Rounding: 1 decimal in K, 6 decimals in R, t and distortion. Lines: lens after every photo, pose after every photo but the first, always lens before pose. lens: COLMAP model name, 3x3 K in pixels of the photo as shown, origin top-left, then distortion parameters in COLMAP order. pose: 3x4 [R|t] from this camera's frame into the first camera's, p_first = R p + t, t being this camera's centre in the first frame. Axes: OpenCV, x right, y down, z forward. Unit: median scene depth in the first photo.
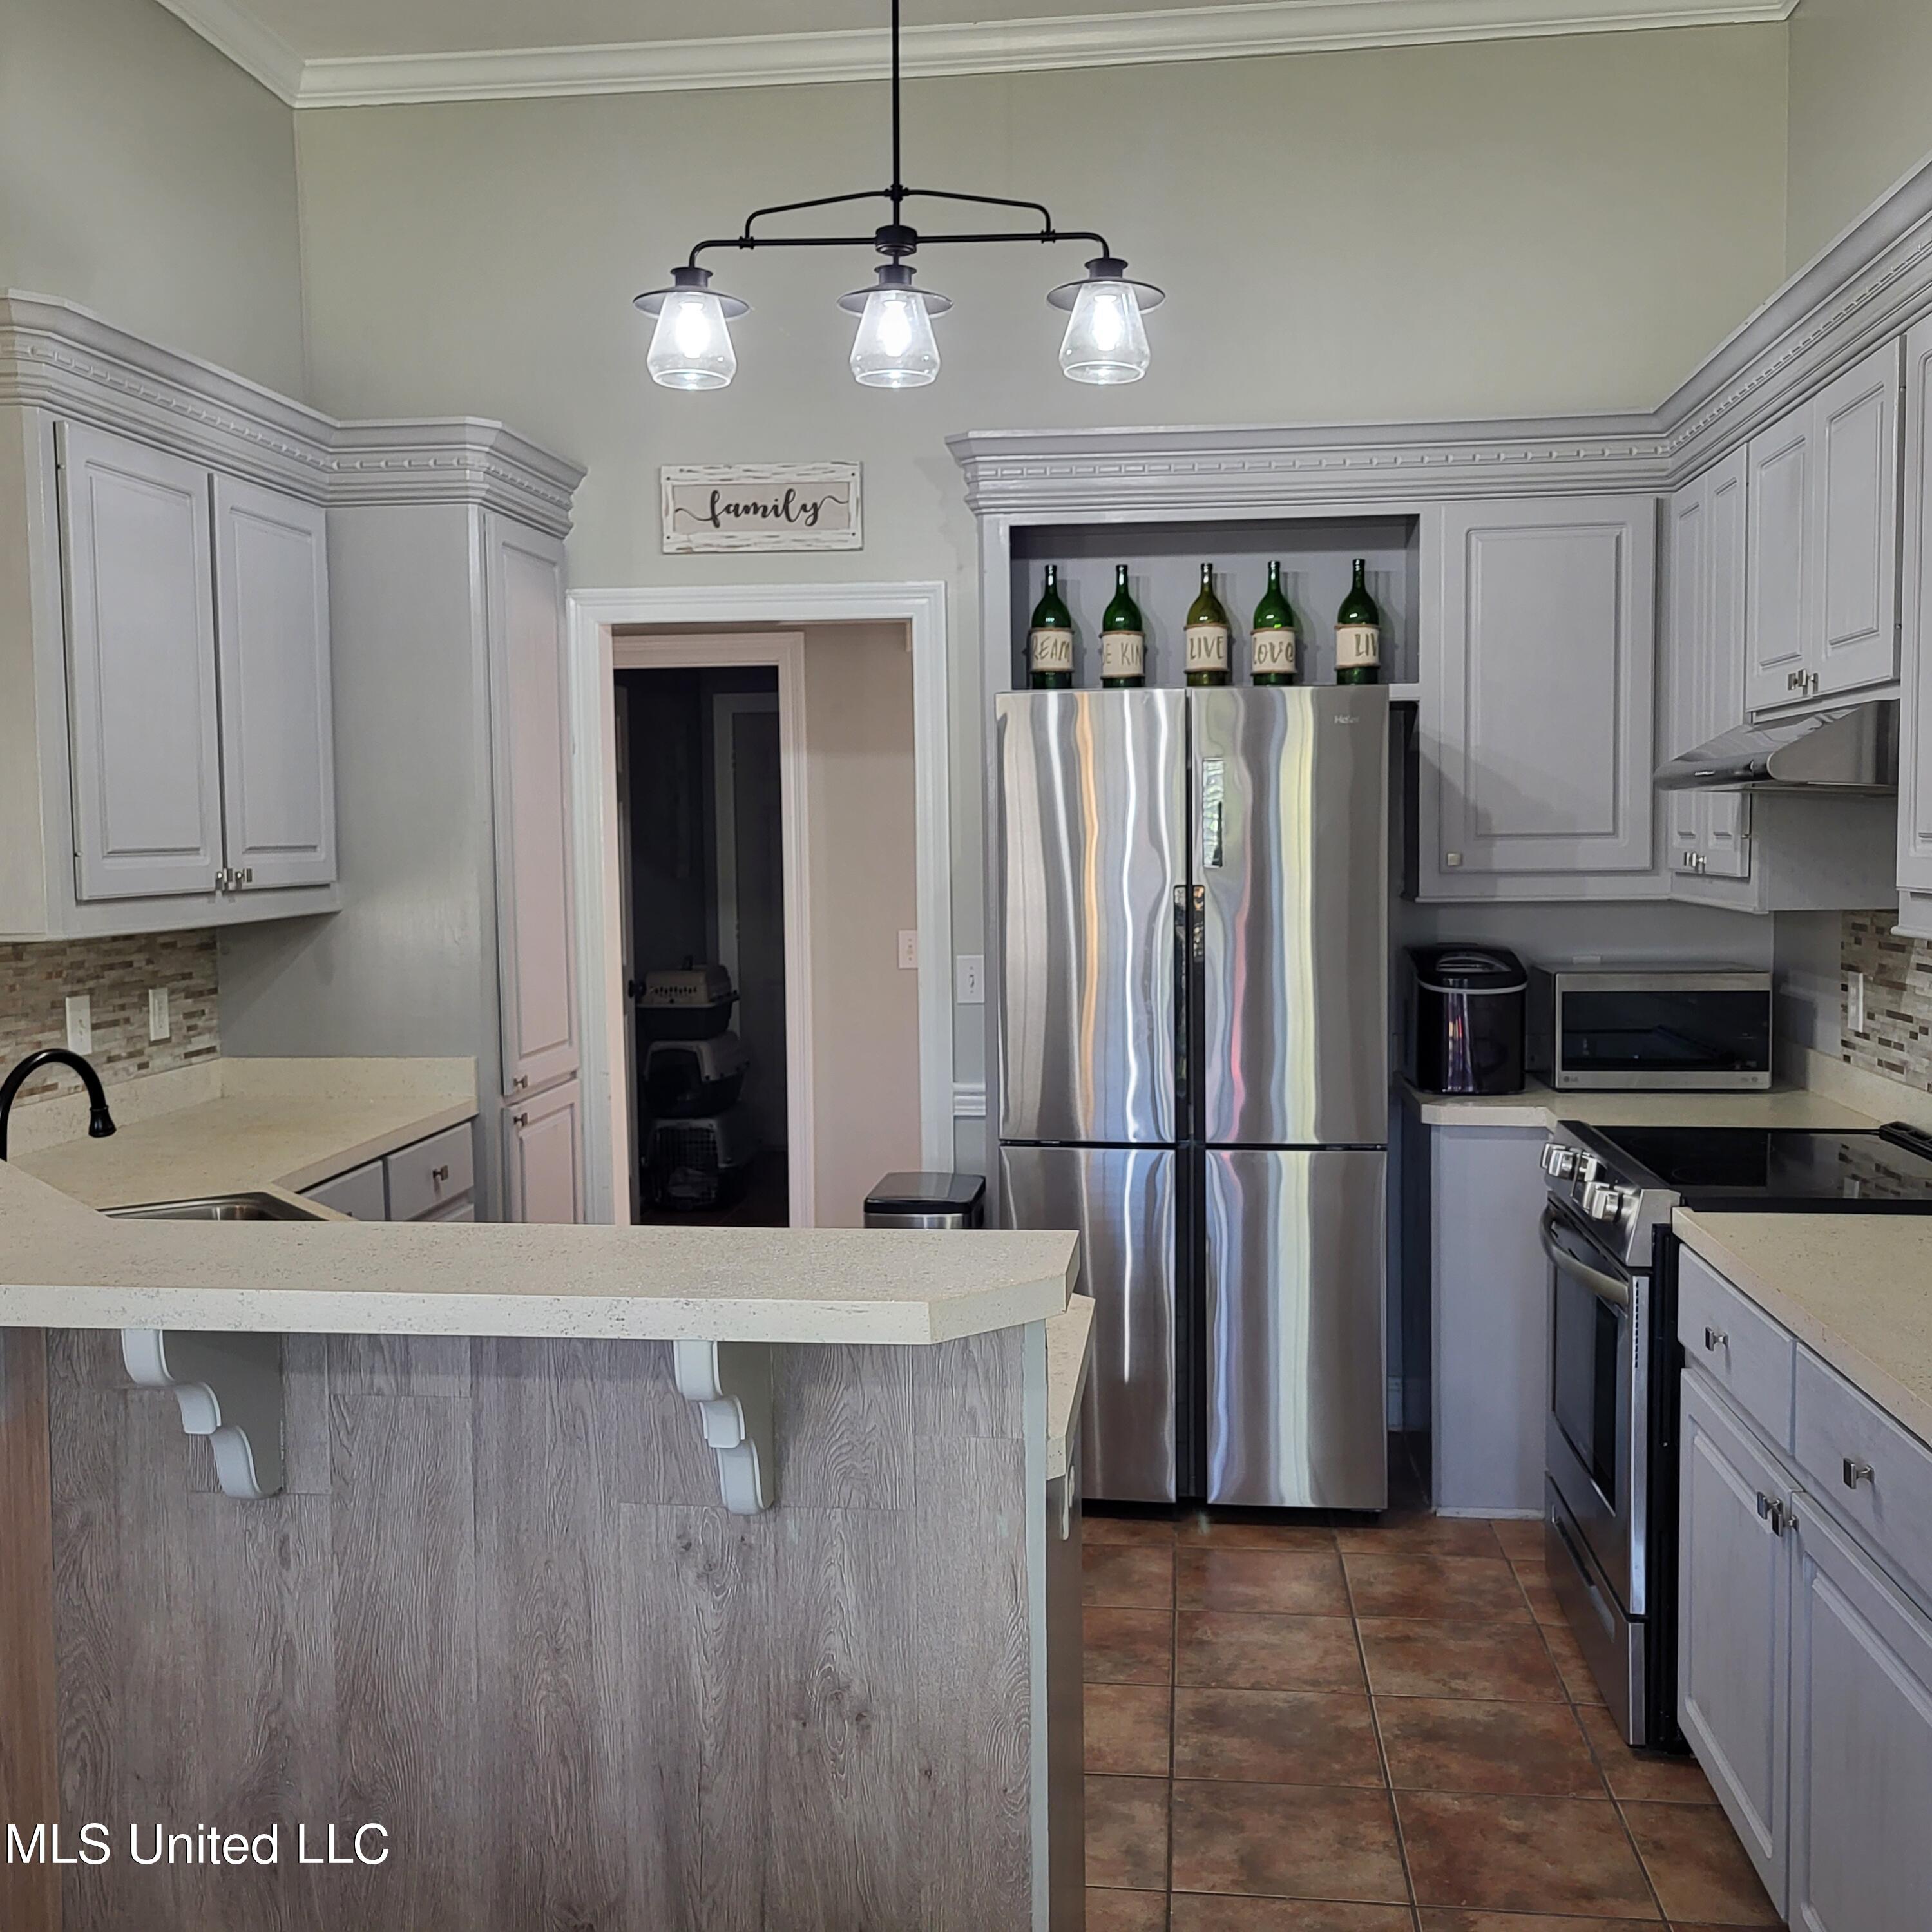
lens RADIAL K [[1972.0, 0, 976.7], [0, 1972.0, 957.6], [0, 0, 1]] dist [0.042427, 0.000000]
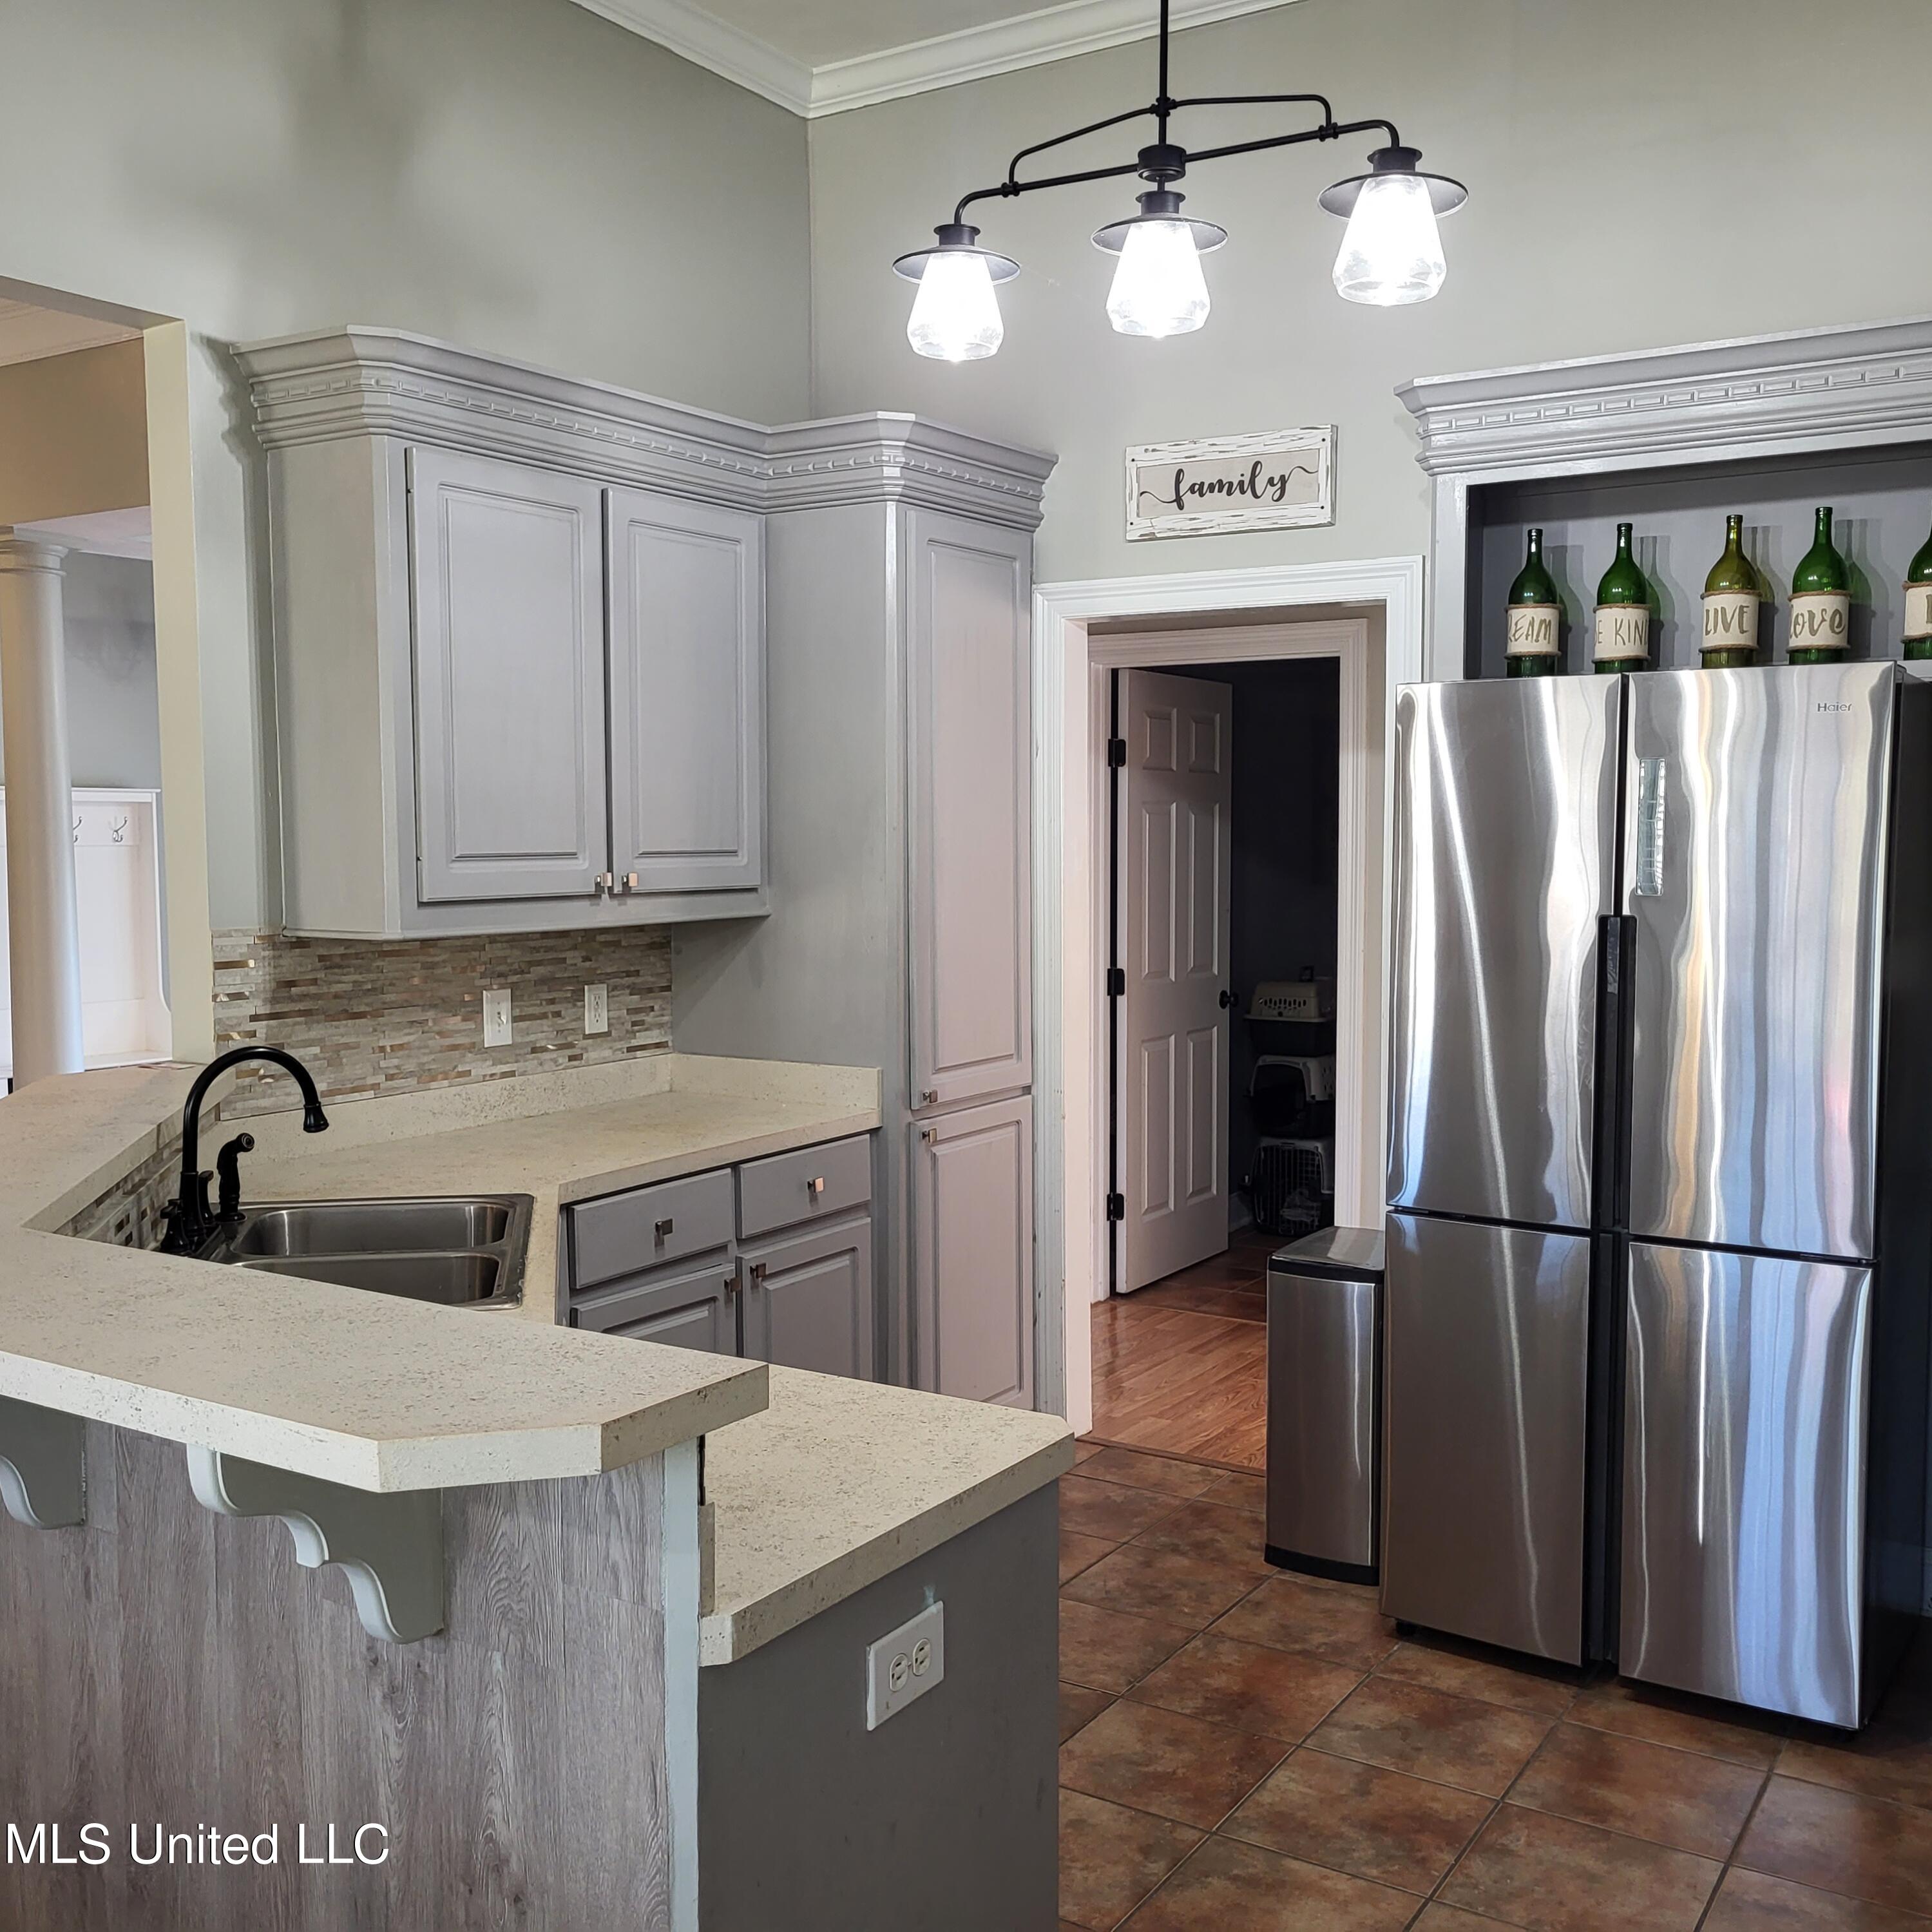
lens RADIAL K [[1972.0, 0, 966.0], [0, 1972.0, 981.9], [0, 0, 1]] dist [0.042427, 0.000000]
pose [[0.899320, 0.044890, -0.434981, 0.241042], [-0.038325, 0.998980, 0.023858, -0.020228], [0.435608, -0.004786, 0.900124, 0.160872]]
